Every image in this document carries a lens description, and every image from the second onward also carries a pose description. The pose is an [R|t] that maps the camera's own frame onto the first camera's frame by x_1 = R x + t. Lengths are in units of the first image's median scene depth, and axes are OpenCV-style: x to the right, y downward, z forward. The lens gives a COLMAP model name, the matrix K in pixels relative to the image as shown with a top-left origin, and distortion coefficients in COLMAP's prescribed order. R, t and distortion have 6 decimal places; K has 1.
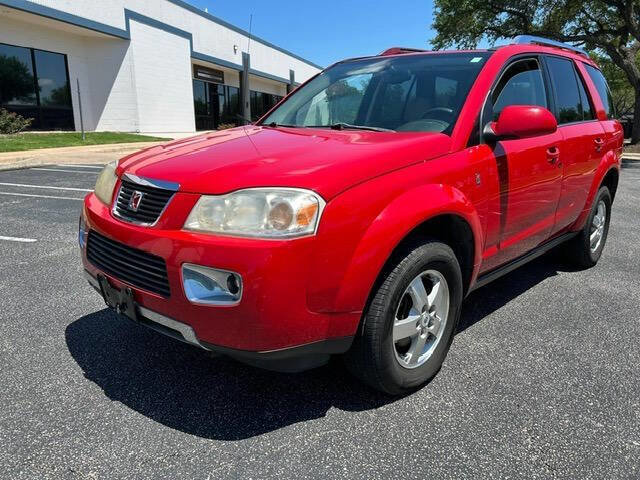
lens RADIAL K [[490.4, 0, 320.2], [0, 490.4, 238.8], [0, 0, 1]] dist [0.036248, -0.027087]
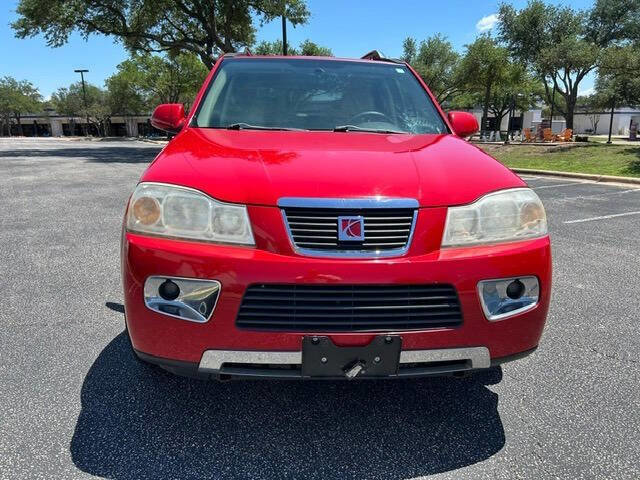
lens RADIAL K [[490.4, 0, 321.0], [0, 490.4, 243.8], [0, 0, 1]] dist [0.036248, -0.027087]
pose [[0.665990, -0.179297, 0.724093, -0.820601], [0.170966, 0.981534, 0.085797, -0.108260], [-0.726105, 0.066656, 0.684345, 0.424329]]
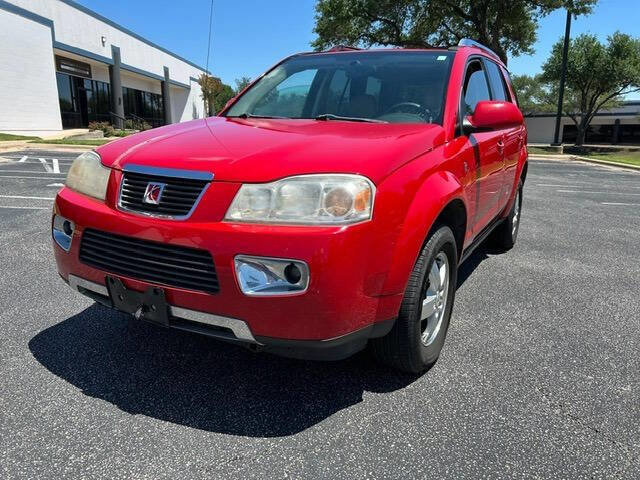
lens RADIAL K [[490.4, 0, 319.7], [0, 490.4, 240.5], [0, 0, 1]] dist [0.036248, -0.027087]
pose [[0.967576, -0.047605, 0.248054, -0.259662], [0.047477, 0.998851, 0.006501, 0.016819], [-0.248078, 0.005486, 0.968725, 0.031685]]
